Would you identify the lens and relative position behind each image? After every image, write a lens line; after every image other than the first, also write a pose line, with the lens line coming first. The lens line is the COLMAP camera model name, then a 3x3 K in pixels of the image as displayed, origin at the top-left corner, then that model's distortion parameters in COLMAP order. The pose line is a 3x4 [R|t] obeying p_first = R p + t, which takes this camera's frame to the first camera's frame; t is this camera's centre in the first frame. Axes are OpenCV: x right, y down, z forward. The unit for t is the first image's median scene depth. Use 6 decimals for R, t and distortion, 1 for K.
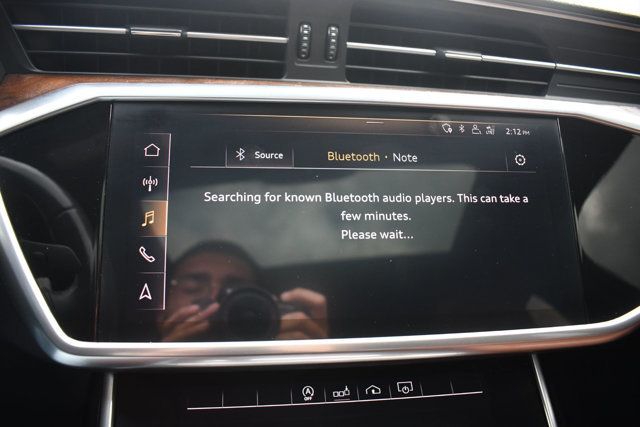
lens RADIAL K [[497.4, 0, 318.3], [0, 497.4, 215.5], [0, 0, 1]] dist [-0.091262, 0.012010]
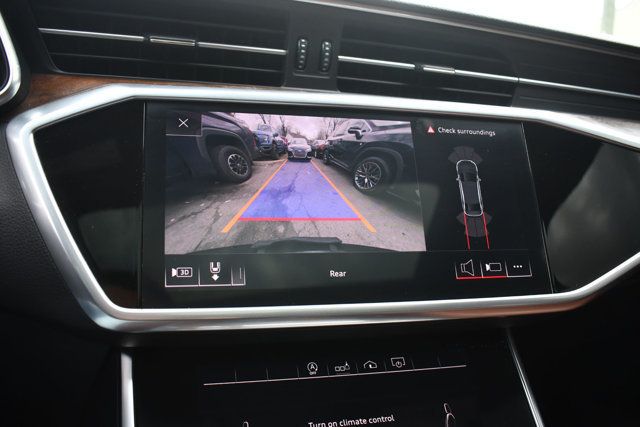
lens RADIAL K [[576.6, 0, 321.3], [0, 576.6, 211.8], [0, 0, 1]] dist [-0.058550, -0.030704]
pose [[0.992970, -0.003859, 0.118301, -0.154947], [0.012446, 0.997331, -0.071937, 0.108688], [-0.117708, 0.072904, 0.990369, -0.300192]]
